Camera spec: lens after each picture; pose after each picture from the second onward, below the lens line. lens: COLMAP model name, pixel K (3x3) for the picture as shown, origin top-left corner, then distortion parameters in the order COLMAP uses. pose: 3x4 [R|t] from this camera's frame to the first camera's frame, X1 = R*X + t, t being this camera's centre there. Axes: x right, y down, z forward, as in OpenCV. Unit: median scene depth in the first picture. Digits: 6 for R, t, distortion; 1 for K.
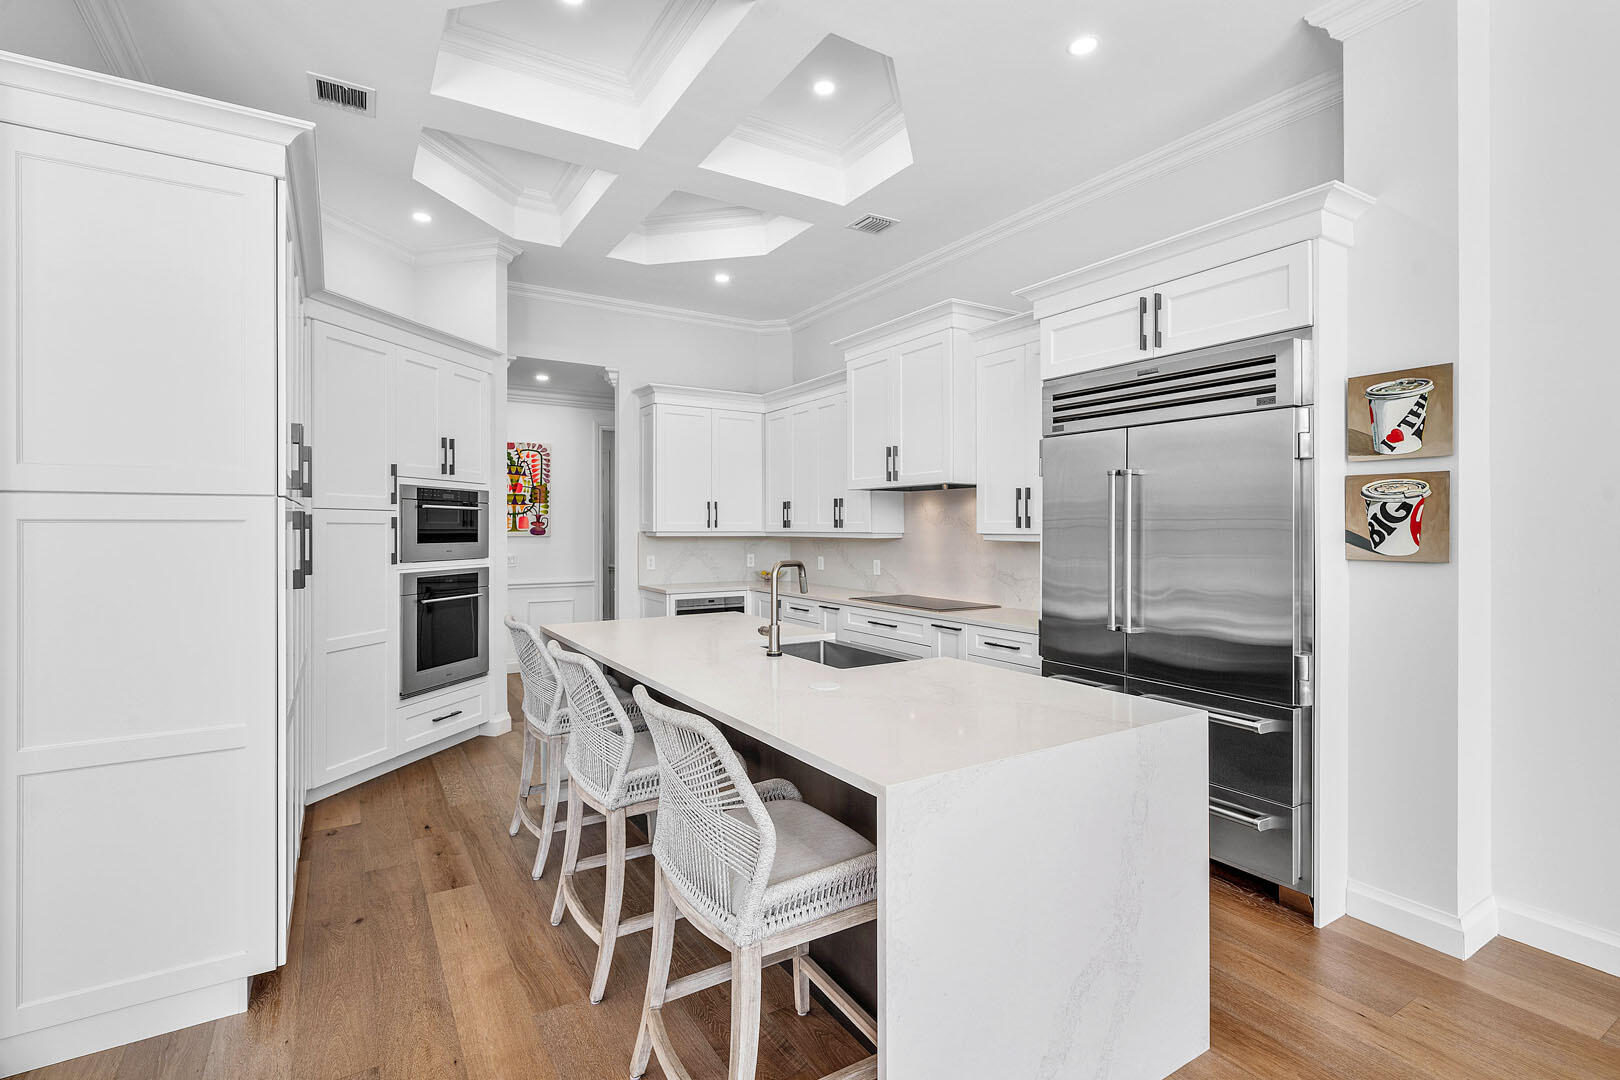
lens RADIAL K [[747.7, 0, 810.8], [0, 747.7, 527.8], [0, 0, 1]] dist [-0.003634, -0.000166]
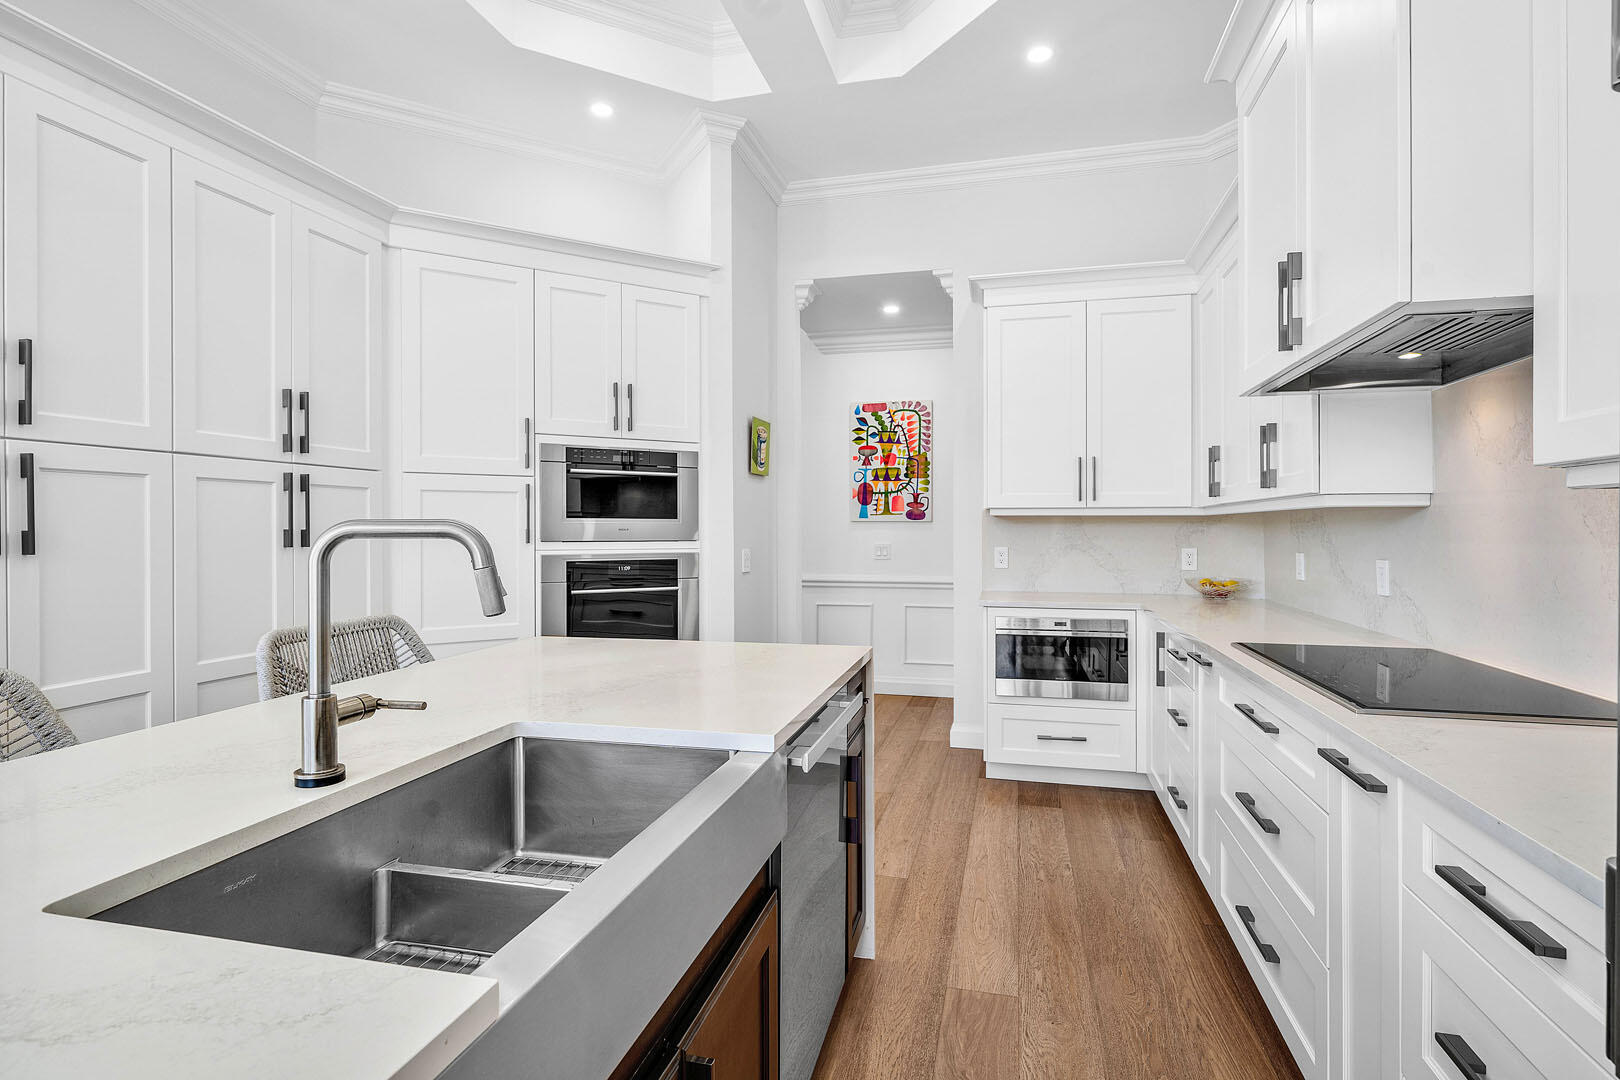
lens RADIAL K [[799.9, 0, 815.4], [0, 799.9, 523.8], [0, 0, 1]] dist [0.018503, -0.000002]
pose [[0.692682, -0.006162, -0.721216, 0.185549], [0.001415, 0.999973, -0.007185, 0.023360], [0.721241, 0.003956, 0.692672, 0.421537]]
